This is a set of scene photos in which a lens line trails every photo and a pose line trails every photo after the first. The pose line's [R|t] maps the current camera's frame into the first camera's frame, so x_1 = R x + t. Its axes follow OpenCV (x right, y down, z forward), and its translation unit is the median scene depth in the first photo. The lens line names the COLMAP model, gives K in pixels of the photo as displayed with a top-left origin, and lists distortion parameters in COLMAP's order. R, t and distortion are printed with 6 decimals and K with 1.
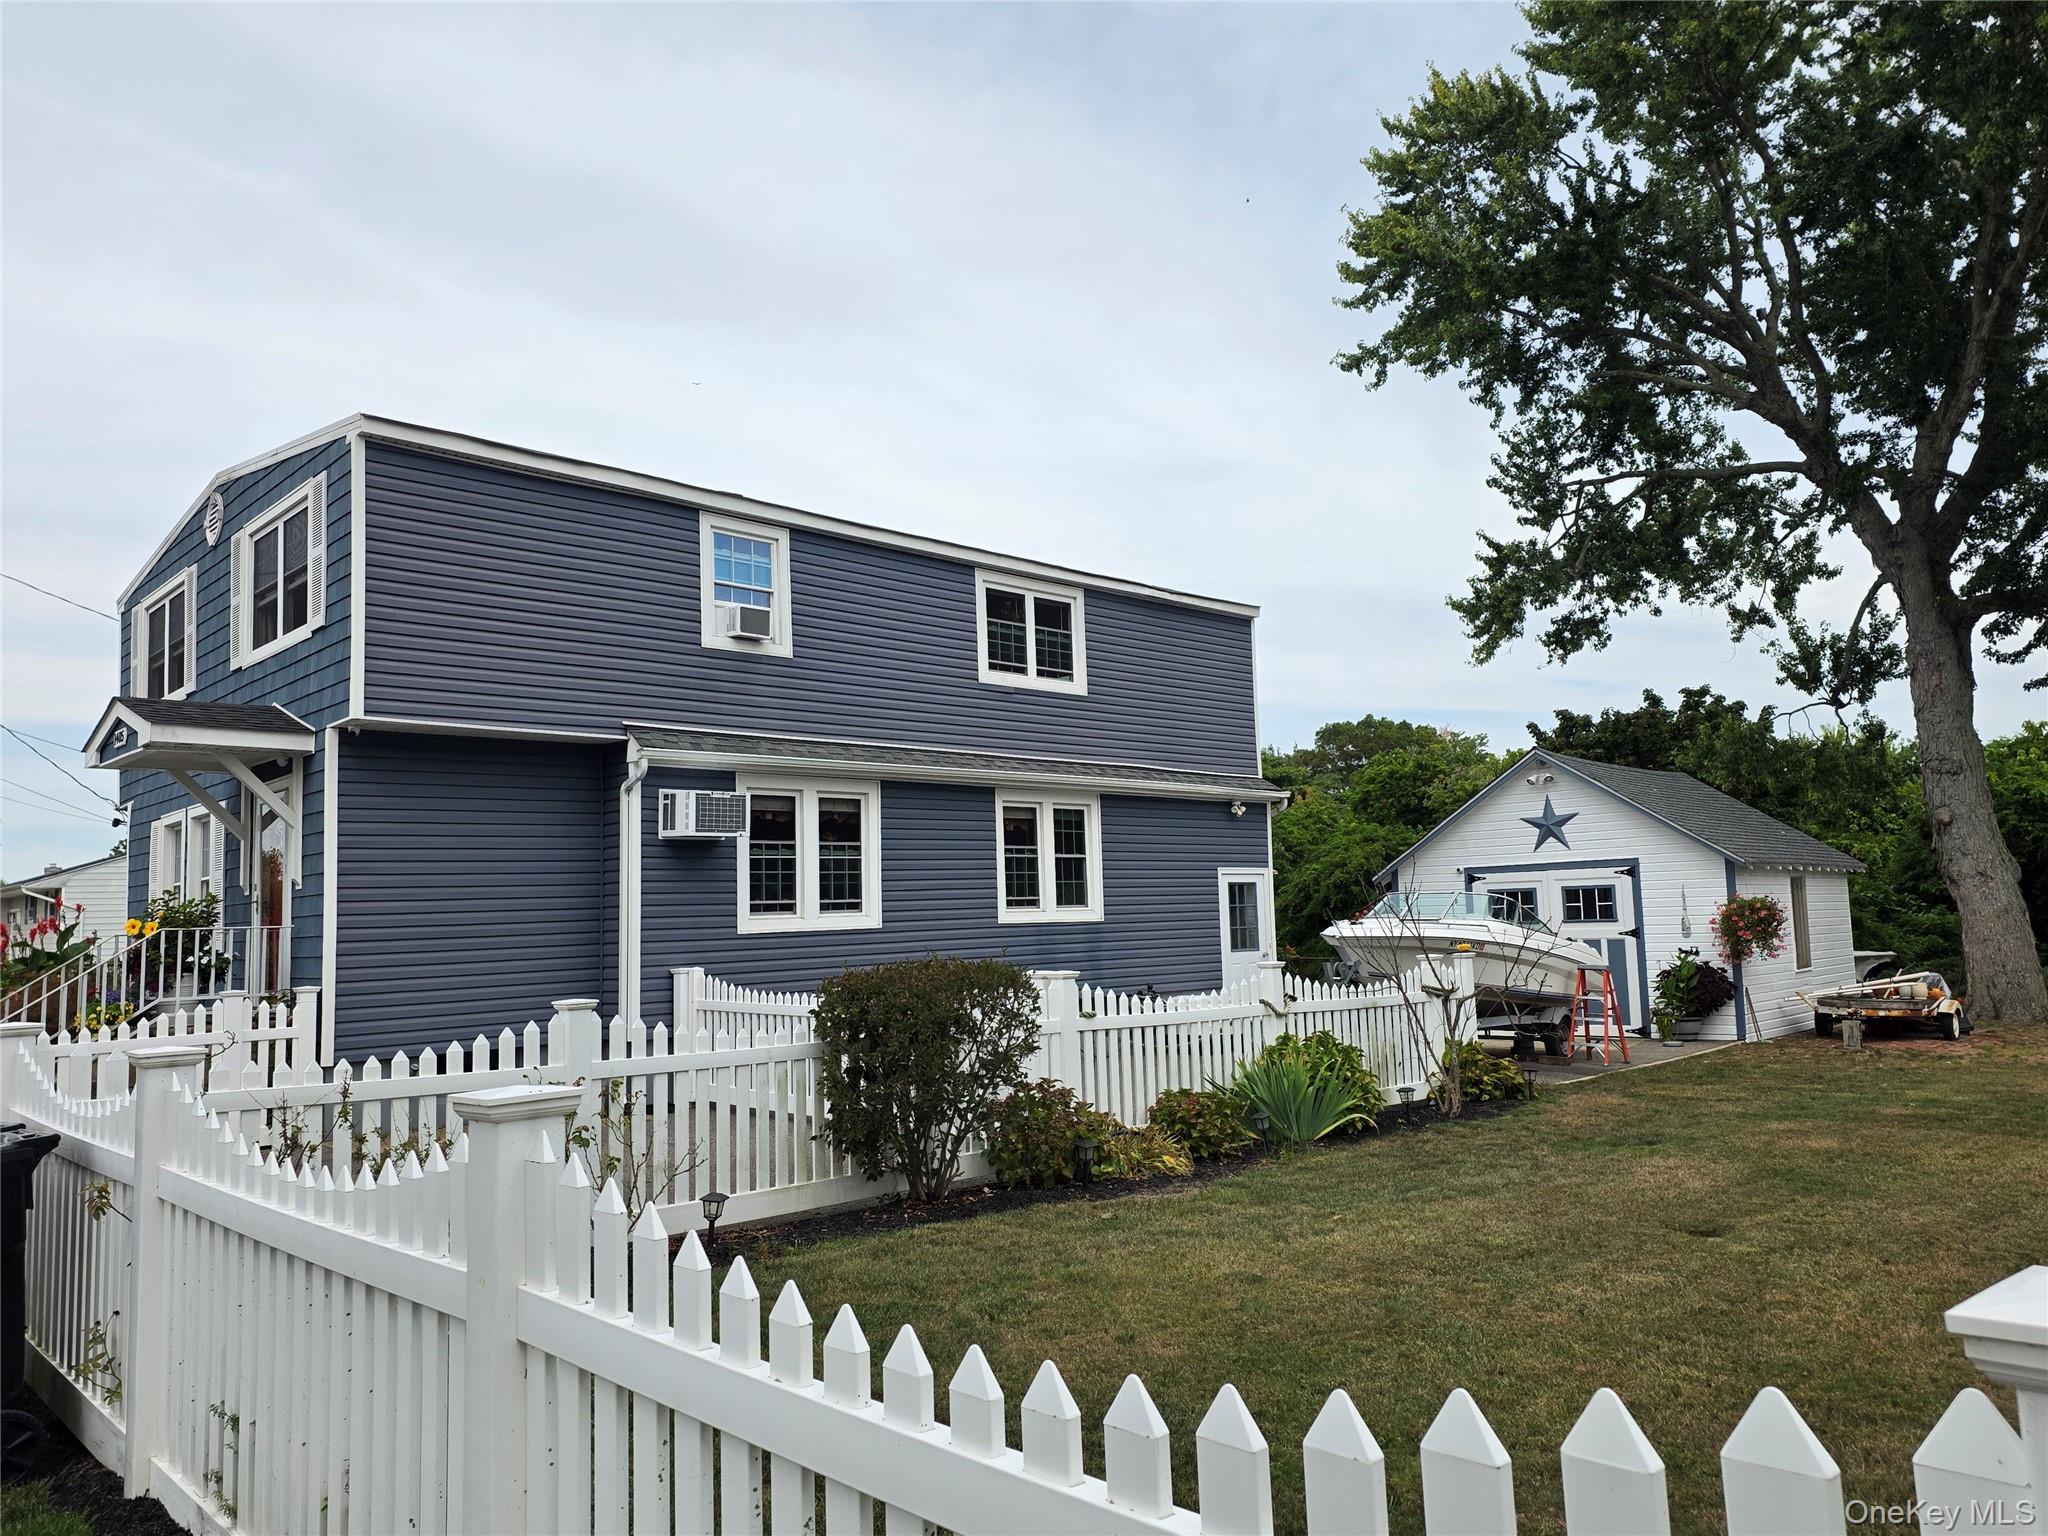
lens RADIAL K [[1492.4, 0, 1024.0], [0, 1492.4, 768.0], [0, 0, 1]] dist [0.122139, 0.000268]
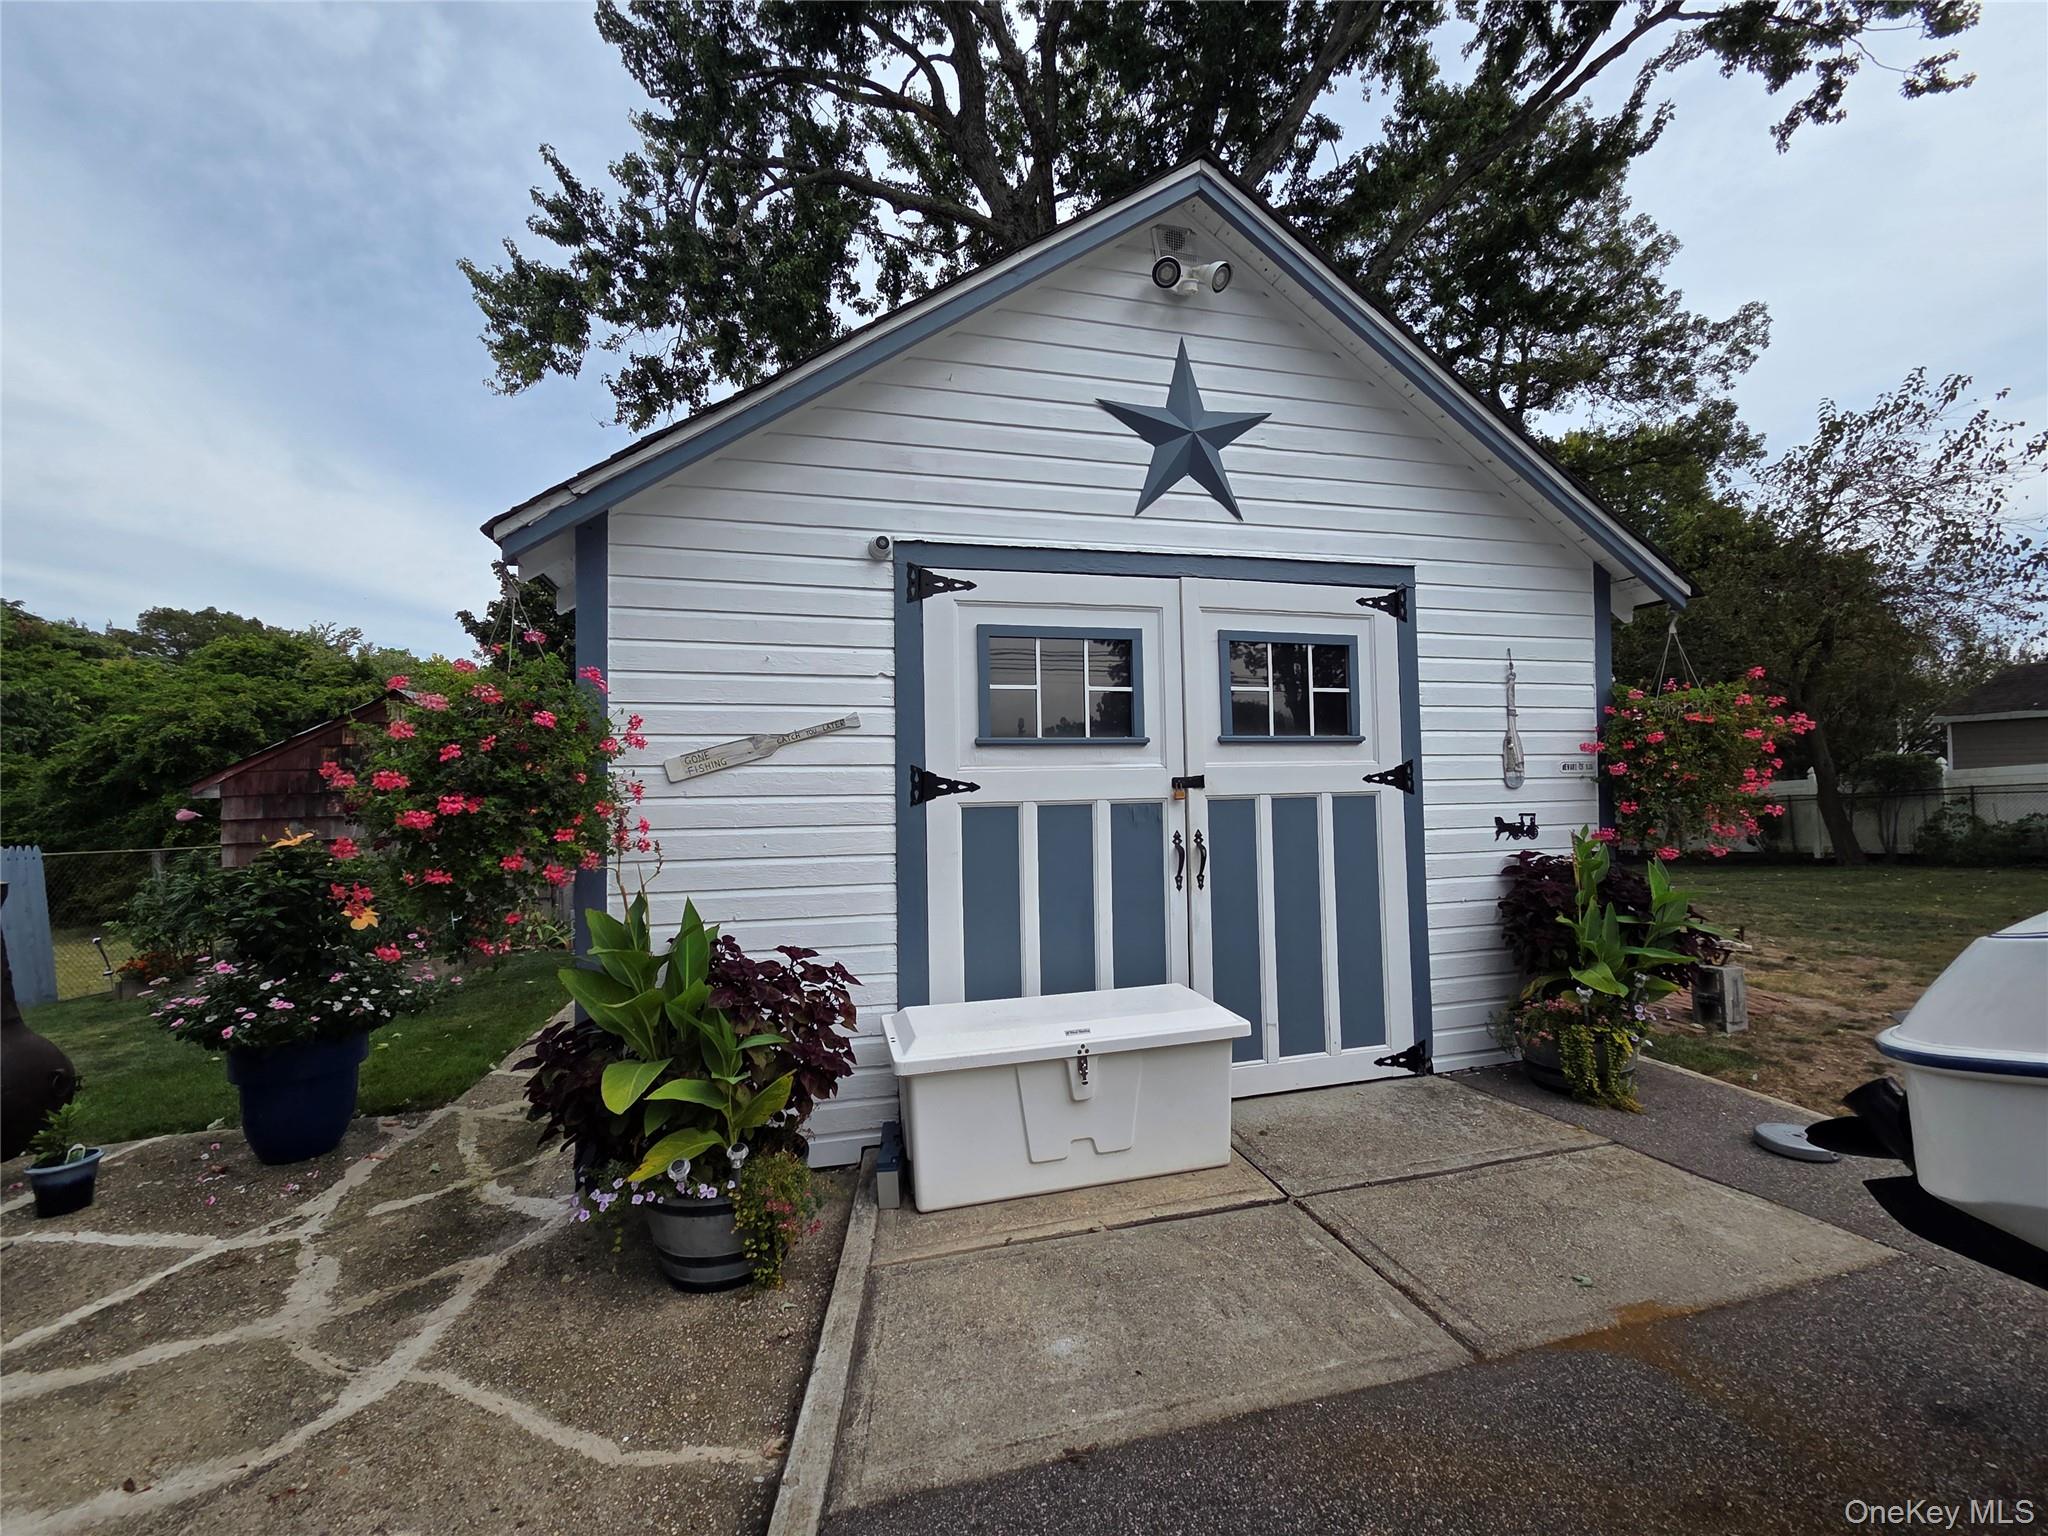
lens RADIAL K [[861.3, 0, 1024.0], [0, 861.3, 768.0], [0, 0, 1]] dist [-0.000051, -0.000060]
pose [[0.542048, 0.042738, 0.839260, 0.174594], [-0.089397, 0.995971, 0.007020, 0.104006], [-0.835579, -0.078832, 0.543685, 0.891507]]
